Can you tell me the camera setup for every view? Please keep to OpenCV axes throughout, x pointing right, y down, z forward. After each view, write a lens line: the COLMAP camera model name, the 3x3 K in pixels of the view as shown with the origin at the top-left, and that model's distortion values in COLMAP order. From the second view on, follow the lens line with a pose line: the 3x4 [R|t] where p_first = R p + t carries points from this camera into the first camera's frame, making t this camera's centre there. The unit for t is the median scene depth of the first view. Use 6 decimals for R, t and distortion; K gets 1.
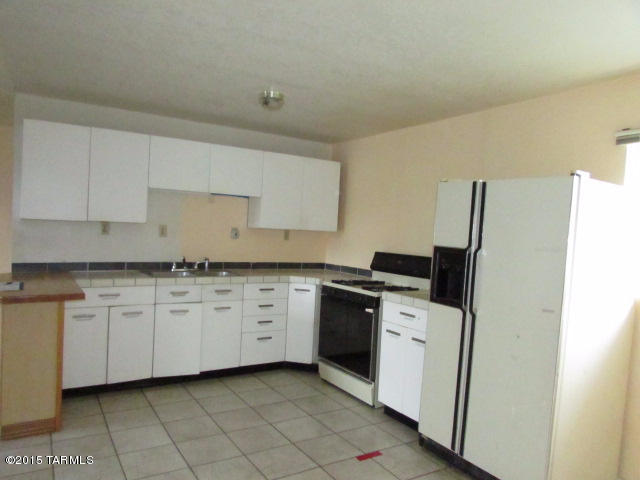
lens RADIAL K [[462.1, 0, 320.0], [0, 462.1, 240.0], [0, 0, 1]] dist [-0.008877, -0.004277]
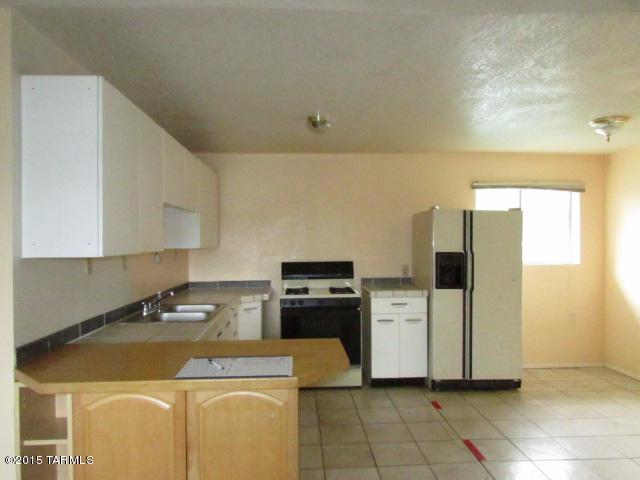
lens RADIAL K [[459.1, 0, 320.0], [0, 459.1, 240.0], [0, 0, 1]] dist [-0.023946, 0.000581]
pose [[0.489840, -0.052837, 0.870210, -0.956004], [0.052654, 0.998133, 0.030965, -0.070037], [-0.870221, 0.030652, 0.491707, 0.473209]]
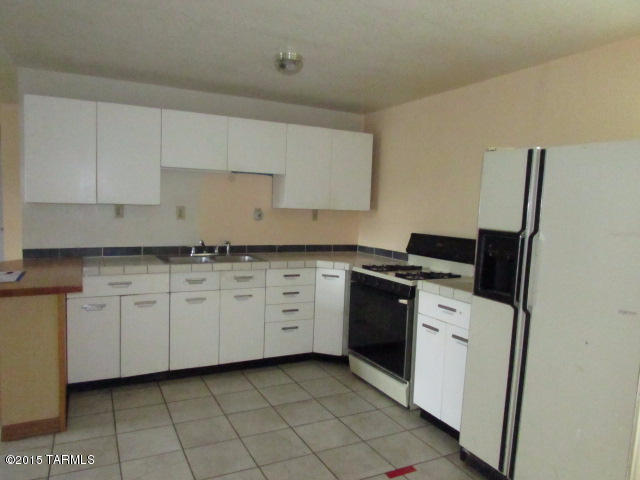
lens RADIAL K [[462.1, 0, 320.0], [0, 462.1, 240.0], [0, 0, 1]] dist [-0.008877, -0.004277]
pose [[0.995917, -0.007490, -0.089961, 0.028109], [0.011885, 0.998756, 0.048422, -0.008254], [0.089486, -0.049294, 0.994767, 0.112647]]
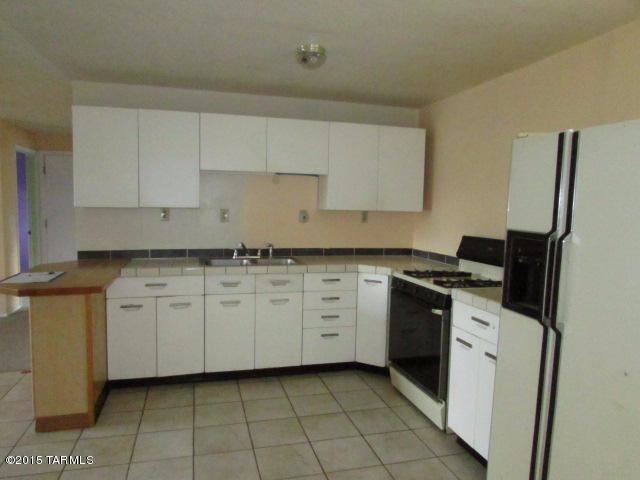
lens RADIAL K [[462.1, 0, 320.0], [0, 462.1, 240.0], [0, 0, 1]] dist [-0.008877, -0.004277]
pose [[0.957163, -0.006746, -0.289469, 0.139437], [0.018596, 0.999097, 0.038207, -0.003002], [0.288950, -0.041954, 0.956424, 0.187203]]
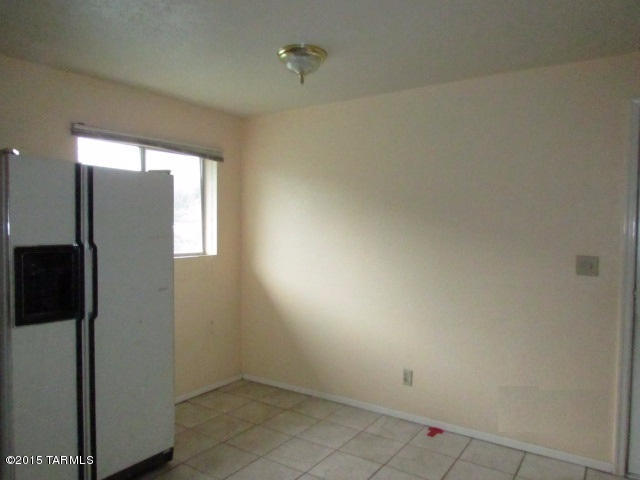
lens RADIAL K [[453.1, 0, 313.2], [0, 453.1, 240.5], [0, 0, 1]] dist [-0.005872, -0.008516]
pose [[-0.386990, -0.085412, 0.918119, -0.423660], [0.001608, 0.995637, 0.093301, -0.044810], [-0.922082, 0.037583, -0.385164, 0.670982]]
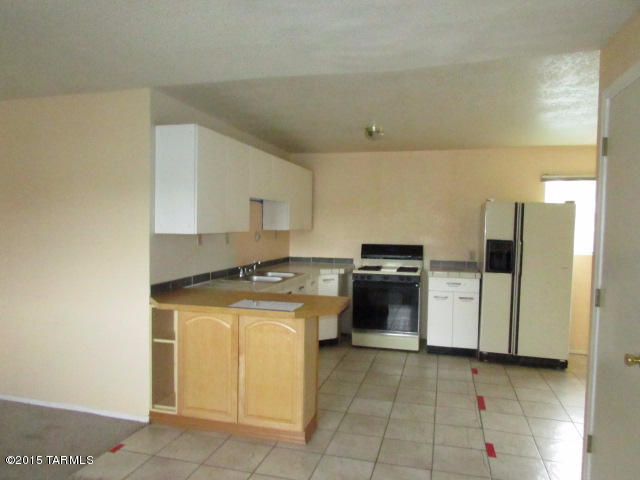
lens RADIAL K [[462.1, 0, 320.0], [0, 462.1, 240.0], [0, 0, 1]] dist [-0.008877, -0.004277]
pose [[0.735433, -0.062998, 0.674662, -1.044677], [0.036725, 0.997911, 0.053149, -0.074378], [-0.676601, -0.014310, 0.736210, 0.141900]]
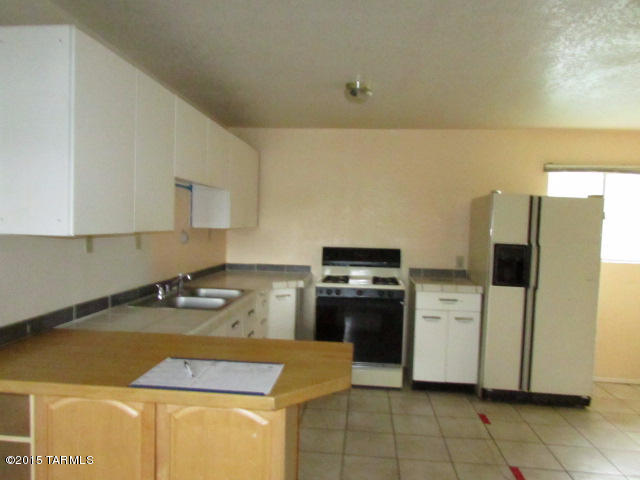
lens RADIAL K [[459.4, 0, 320.0], [0, 459.4, 240.0], [0, 0, 1]] dist [-0.013479, 0.001890]
pose [[0.613740, -0.062878, 0.787000, -0.831571], [0.021444, 0.997783, 0.062995, -0.066678], [-0.789217, -0.021786, 0.613728, 0.473390]]
